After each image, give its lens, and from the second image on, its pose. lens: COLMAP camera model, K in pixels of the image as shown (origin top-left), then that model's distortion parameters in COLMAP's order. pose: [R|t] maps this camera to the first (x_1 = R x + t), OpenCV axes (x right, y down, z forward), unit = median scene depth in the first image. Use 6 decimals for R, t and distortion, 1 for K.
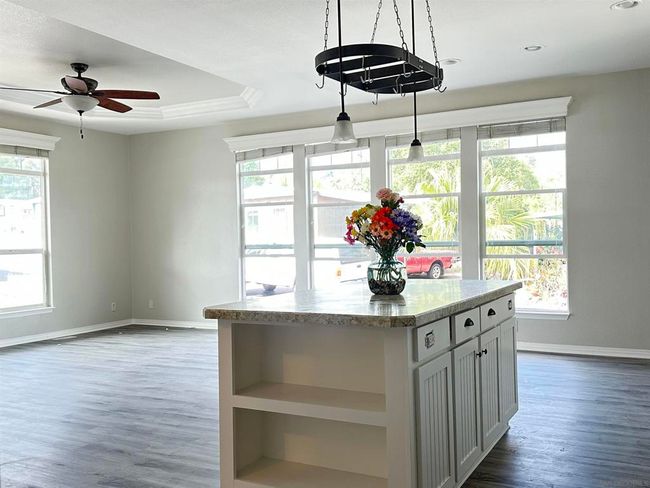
lens RADIAL K [[637.3, 0, 325.0], [0, 637.3, 244.0], [0, 0, 1]] dist [0.152328, -0.023194]
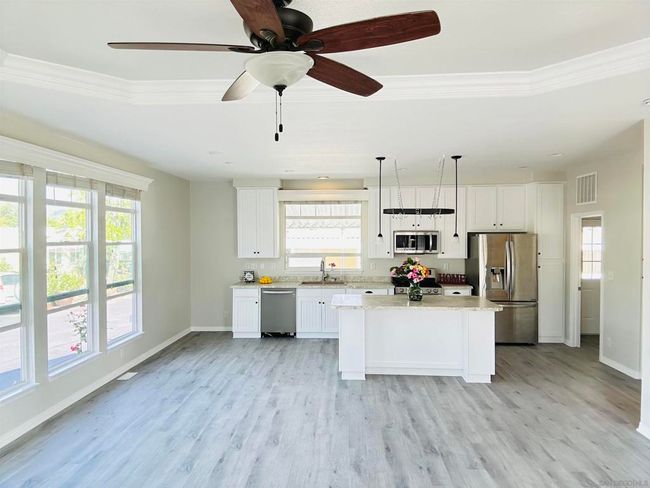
lens RADIAL K [[442.8, 0, 324.2], [0, 442.8, 239.7], [0, 0, 1]] dist [0.109818, -0.133680]
pose [[-0.433145, 0.012637, 0.901235, -0.999429], [0.019073, 0.999806, -0.004852, -0.117140], [-0.901122, 0.015087, -0.433303, 1.592965]]
